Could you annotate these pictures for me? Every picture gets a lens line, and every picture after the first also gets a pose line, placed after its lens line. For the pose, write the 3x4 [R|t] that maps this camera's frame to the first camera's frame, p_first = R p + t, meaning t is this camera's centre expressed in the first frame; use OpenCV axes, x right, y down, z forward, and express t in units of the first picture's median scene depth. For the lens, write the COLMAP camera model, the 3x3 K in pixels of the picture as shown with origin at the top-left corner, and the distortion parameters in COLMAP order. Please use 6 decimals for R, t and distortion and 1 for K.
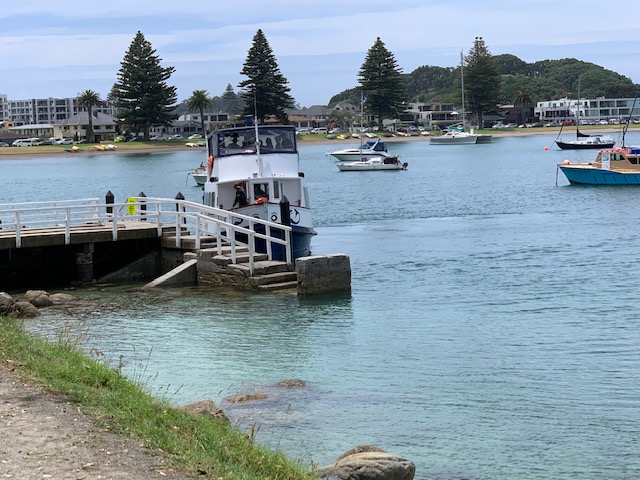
lens RADIAL K [[1415.7, 0, 320.0], [0, 1415.7, 240.0], [0, 0, 1]] dist [-0.257759, 4.370330]
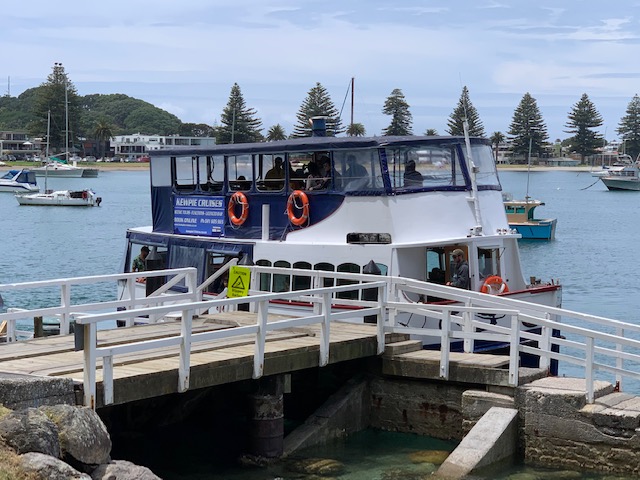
lens RADIAL K [[1415.7, 0, 320.0], [0, 1415.7, 240.0], [0, 0, 1]] dist [-0.257759, 4.370330]
pose [[0.942839, 0.026721, 0.332176, -0.031229], [-0.018264, 0.999425, -0.028557, -0.002861], [-0.332748, 0.020858, 0.942785, 0.057911]]
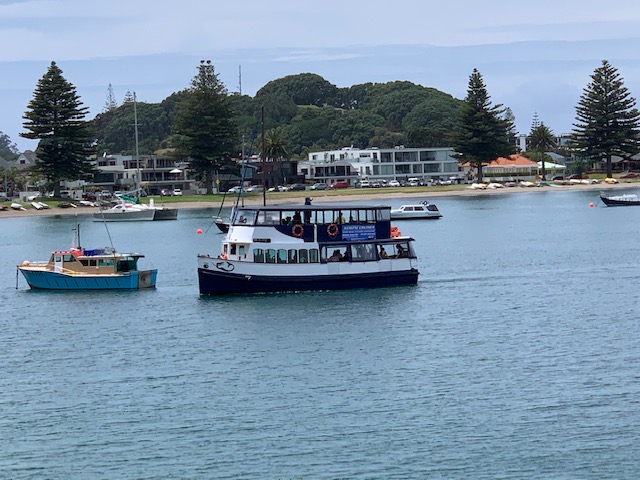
lens RADIAL K [[2279.1, 0, 320.0], [0, 2279.1, 240.0], [0, 0, 1]] dist [-0.112251, -0.020391]
pose [[0.994156, -0.003696, 0.107890, 0.046746], [0.009358, 0.998602, -0.052025, 0.001300], [-0.107547, 0.052731, 0.992801, -0.098080]]
